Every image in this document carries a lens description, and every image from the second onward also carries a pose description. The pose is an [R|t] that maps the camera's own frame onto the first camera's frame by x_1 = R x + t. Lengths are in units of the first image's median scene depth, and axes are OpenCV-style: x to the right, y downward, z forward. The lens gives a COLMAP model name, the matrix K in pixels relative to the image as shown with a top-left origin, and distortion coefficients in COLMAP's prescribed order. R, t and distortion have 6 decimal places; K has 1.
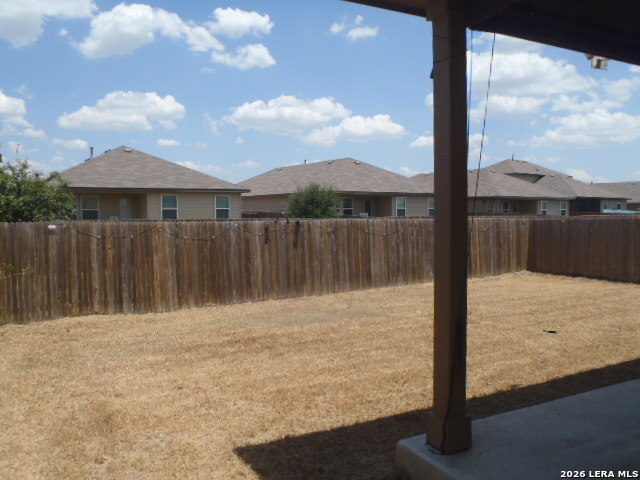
lens RADIAL K [[545.3, 0, 322.1], [0, 545.3, 241.0], [0, 0, 1]] dist [-0.058845, 0.031739]
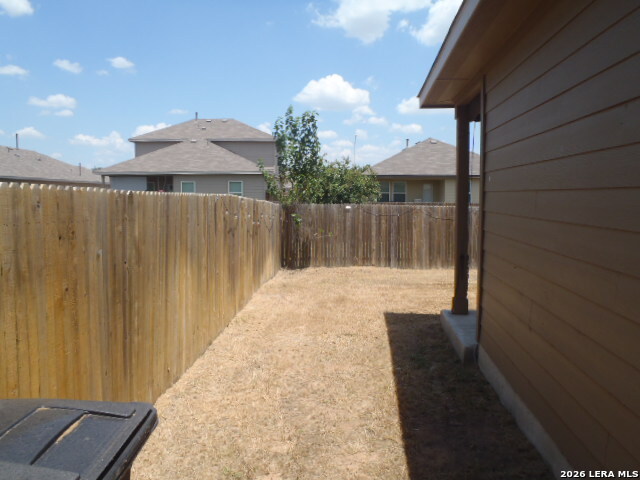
lens RADIAL K [[545.3, 0, 319.1], [0, 545.3, 239.2], [0, 0, 1]] dist [-0.058845, 0.031739]
pose [[0.829628, 0.054652, -0.555635, 0.277568], [-0.036943, 0.998390, 0.043041, 0.000654], [0.557093, -0.015181, 0.830311, -0.321365]]
